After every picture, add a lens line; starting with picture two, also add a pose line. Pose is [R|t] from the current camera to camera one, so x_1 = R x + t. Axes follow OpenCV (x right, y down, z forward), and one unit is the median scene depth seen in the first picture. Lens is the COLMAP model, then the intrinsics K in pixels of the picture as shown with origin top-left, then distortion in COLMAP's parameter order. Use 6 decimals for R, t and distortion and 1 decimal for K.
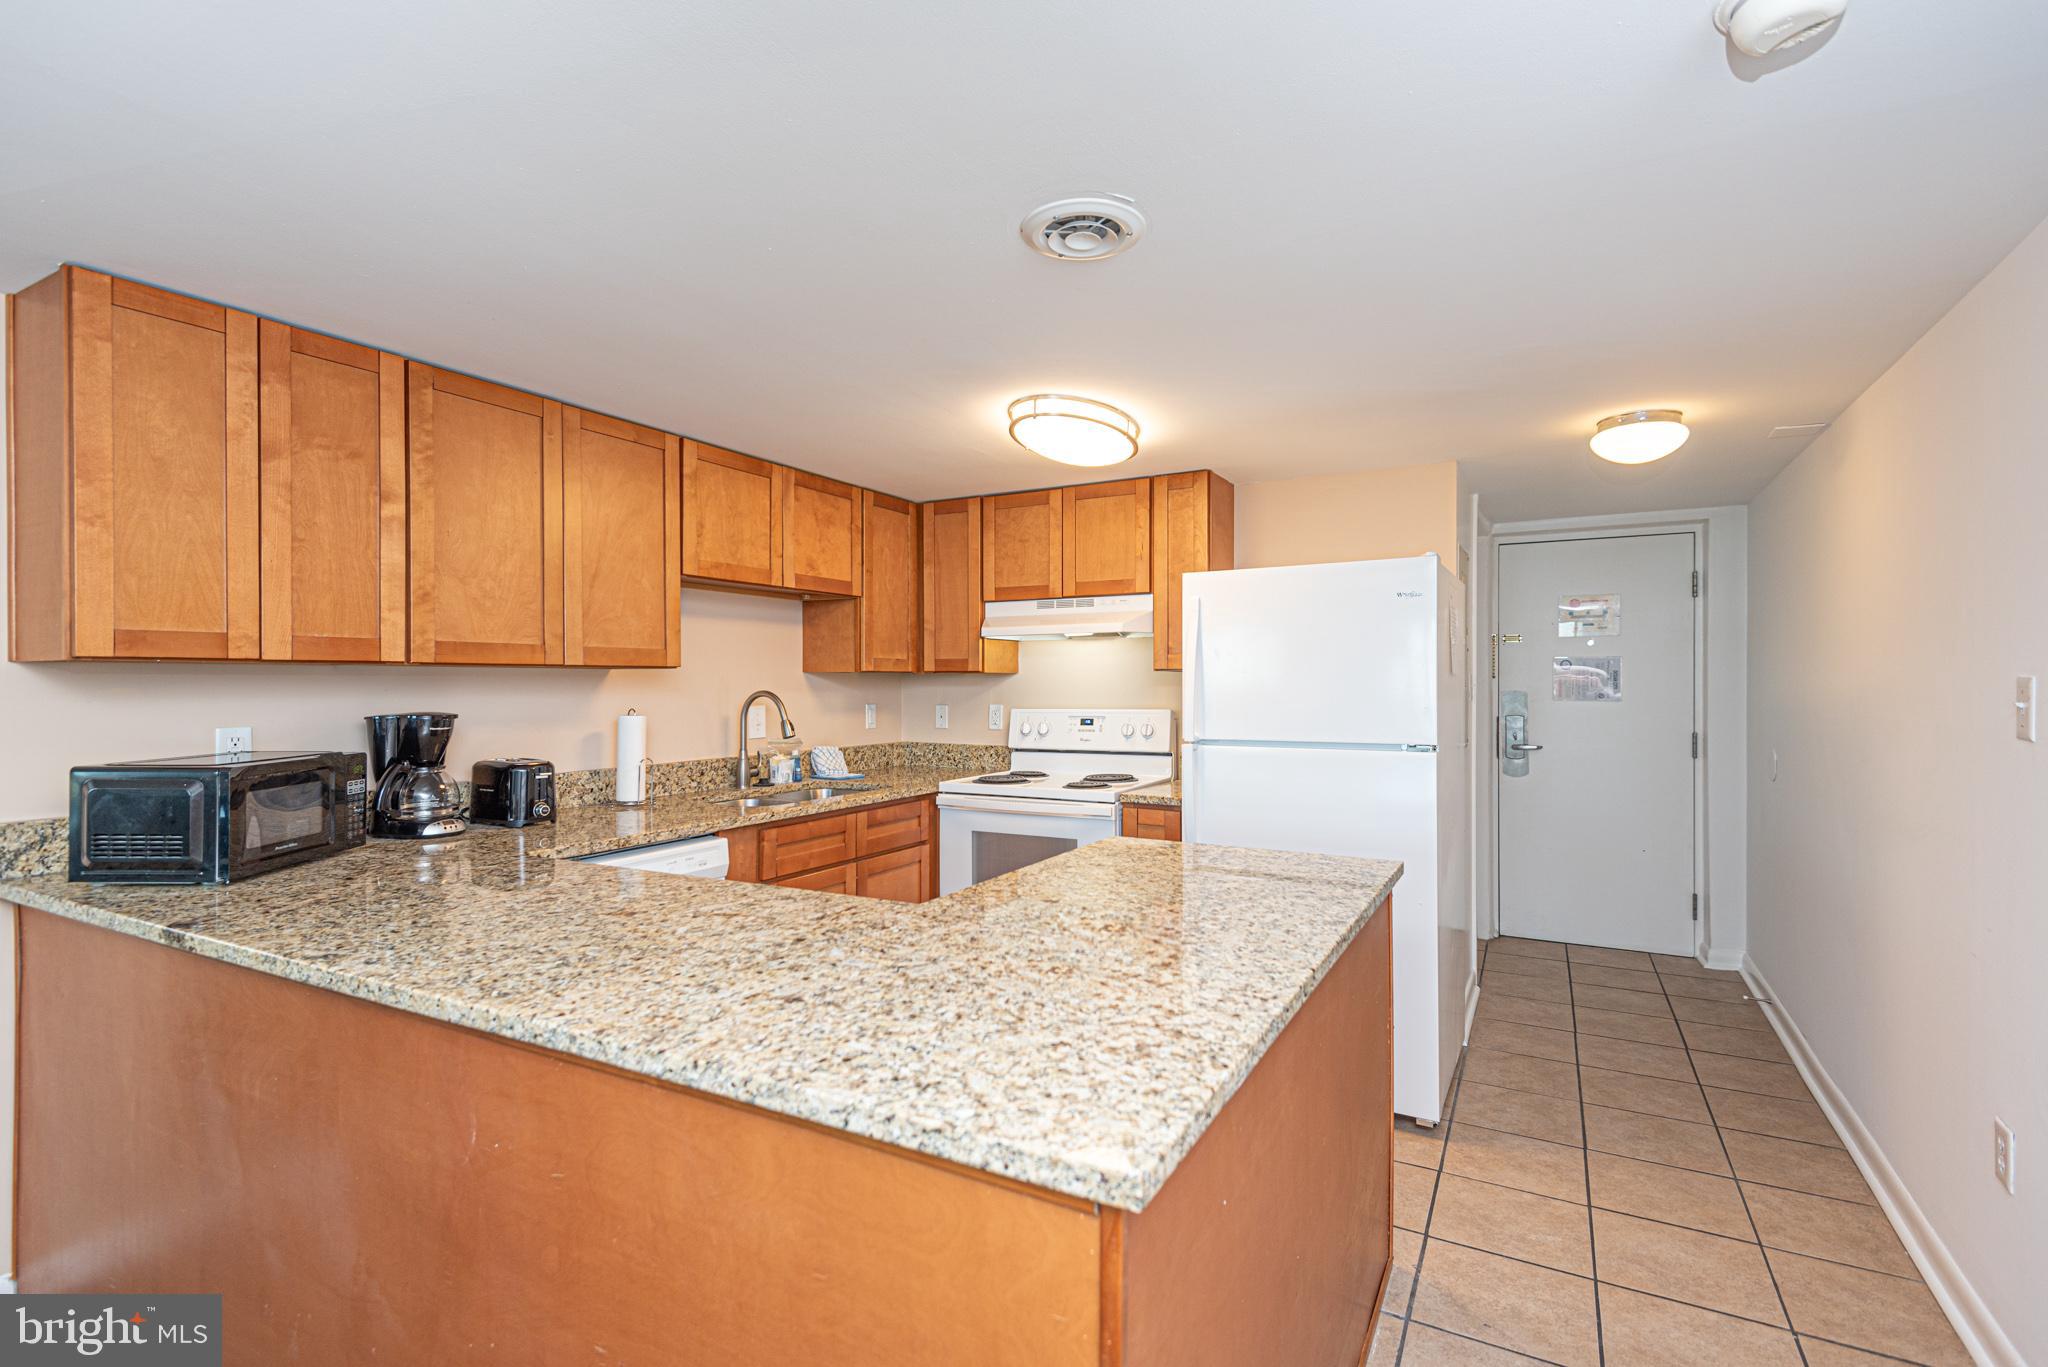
lens RADIAL K [[935.3, 0, 1030.4], [0, 935.3, 659.5], [0, 0, 1]] dist [0.029670, -0.015697]
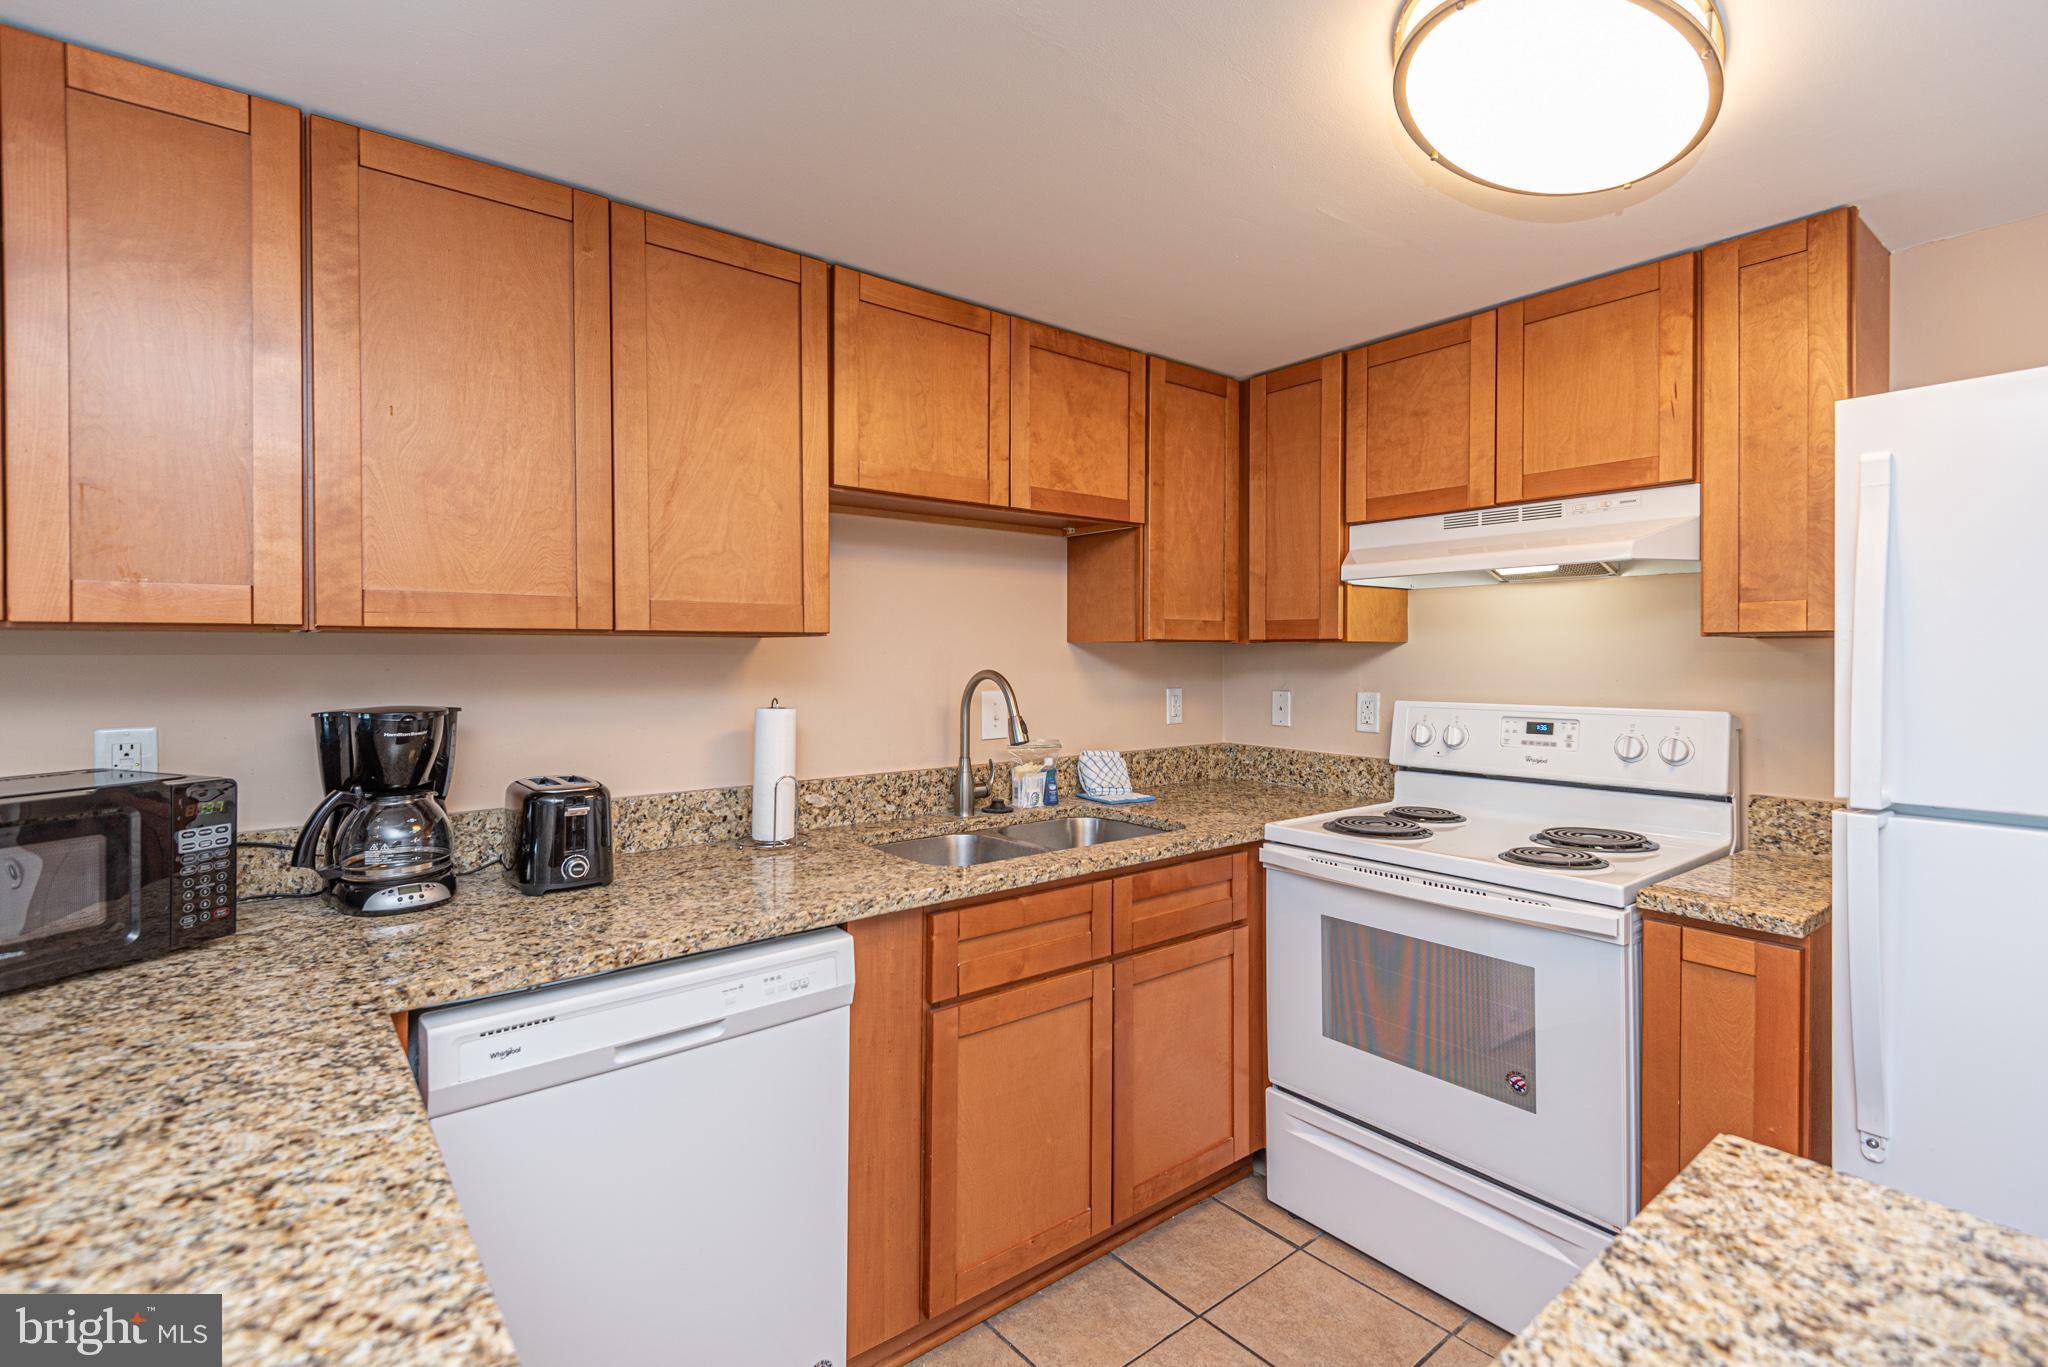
lens RADIAL K [[935.3, 0, 1030.4], [0, 935.3, 659.5], [0, 0, 1]] dist [0.029670, -0.015697]
pose [[0.925512, 0.003506, -0.378702, -0.011083], [0.008326, 0.999527, 0.029599, 0.007267], [0.378627, -0.030547, 0.925045, 0.438189]]
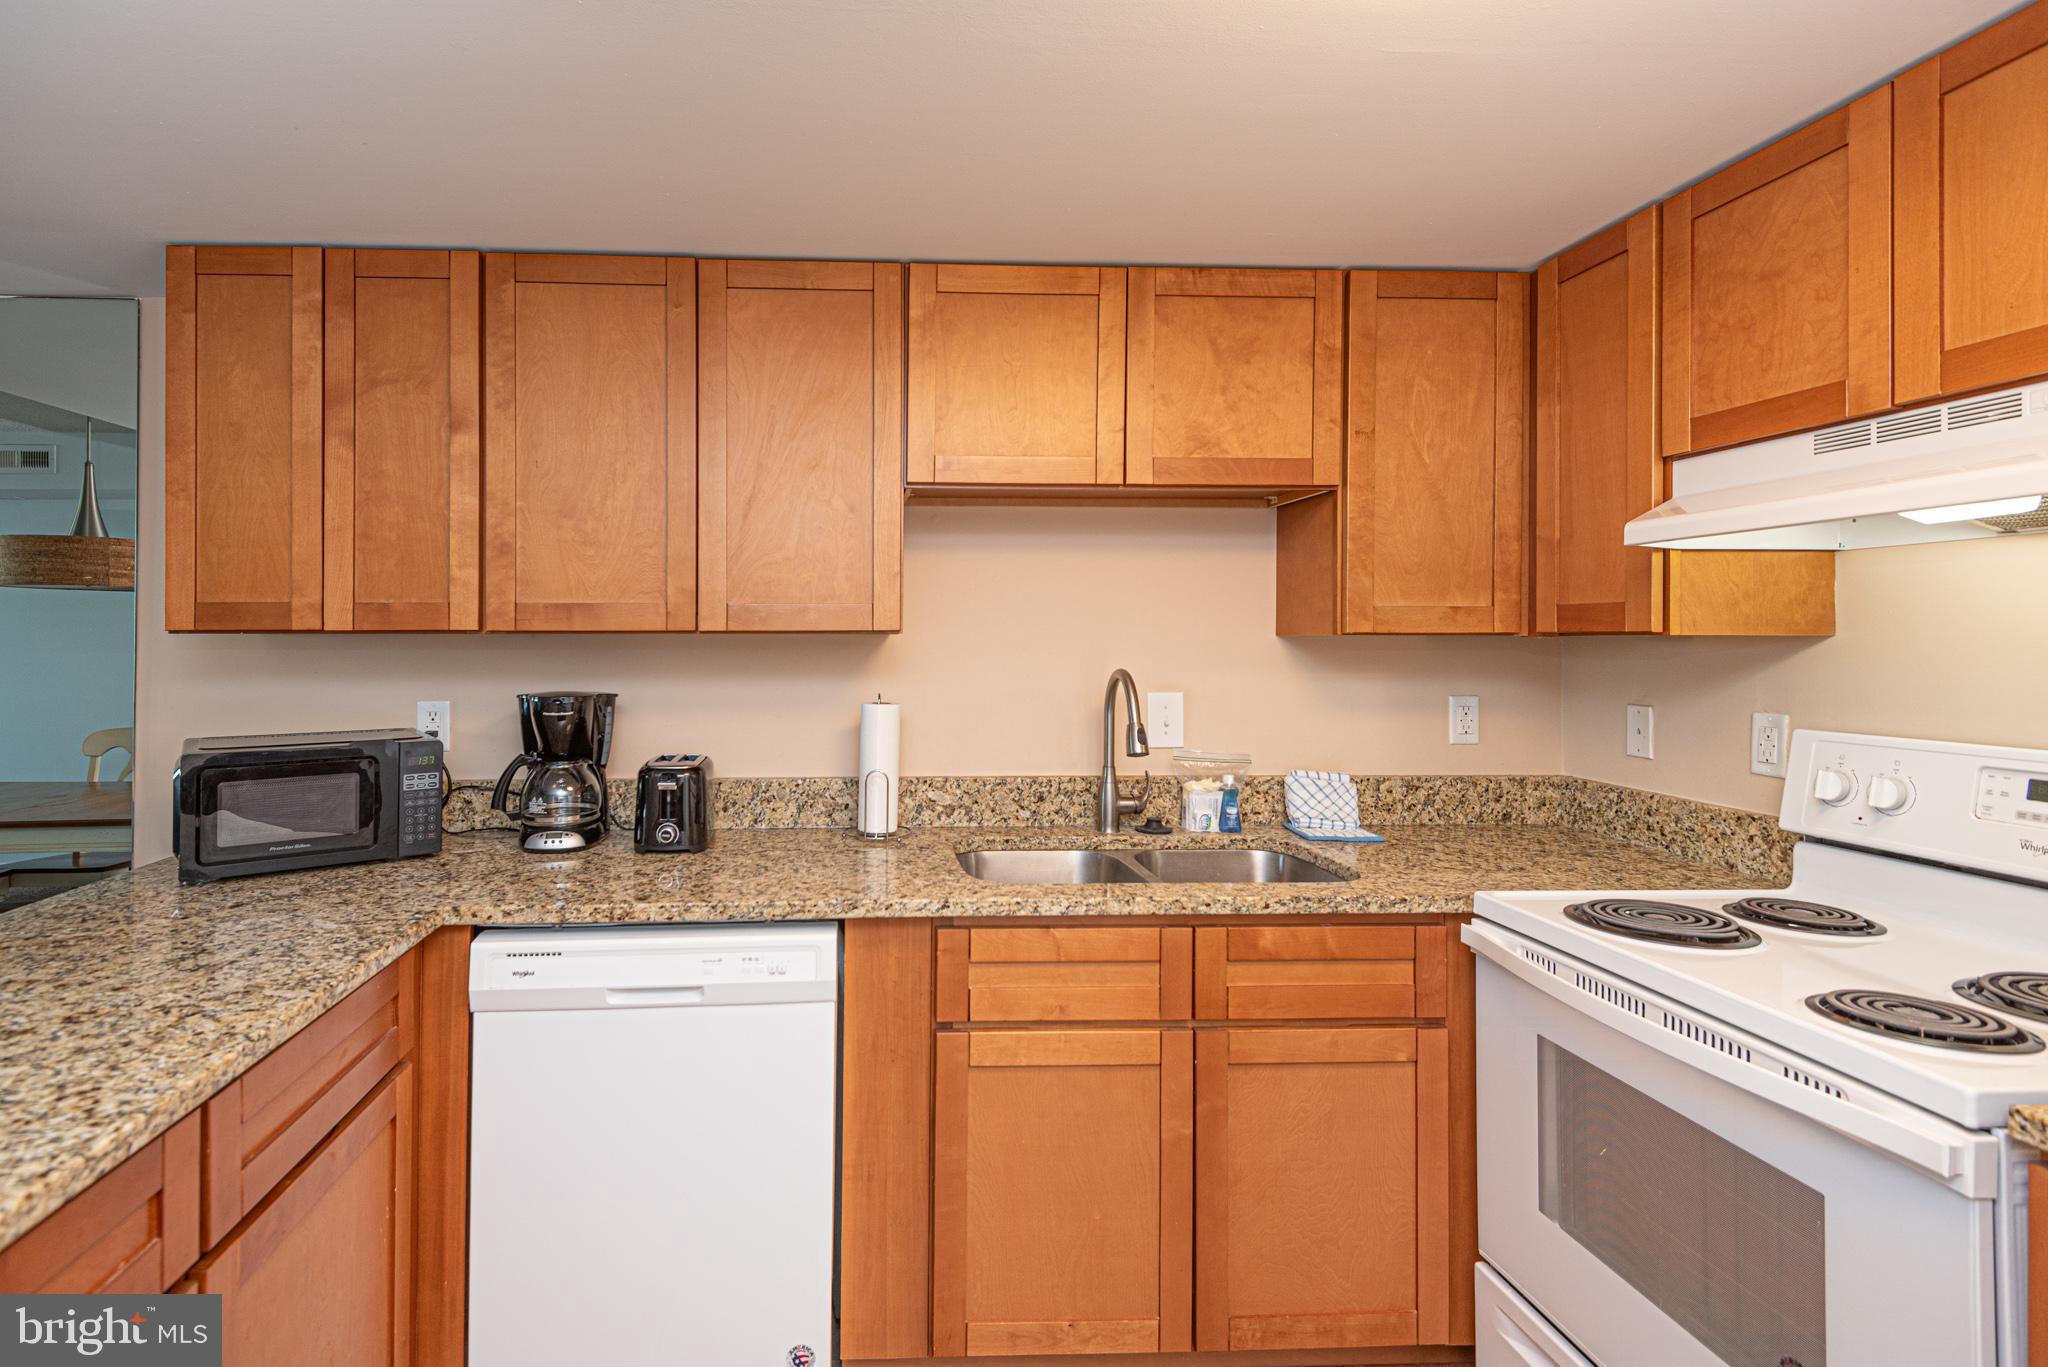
lens RADIAL K [[996.0, 0, 897.6], [0, 996.0, 634.7], [0, 0, 1]] dist [0.035253, -0.020875]
pose [[0.528582, -0.001316, -0.848881, 0.177123], [0.019580, 0.999752, 0.010643, 0.002813], [0.848656, -0.022247, 0.528476, 0.600176]]
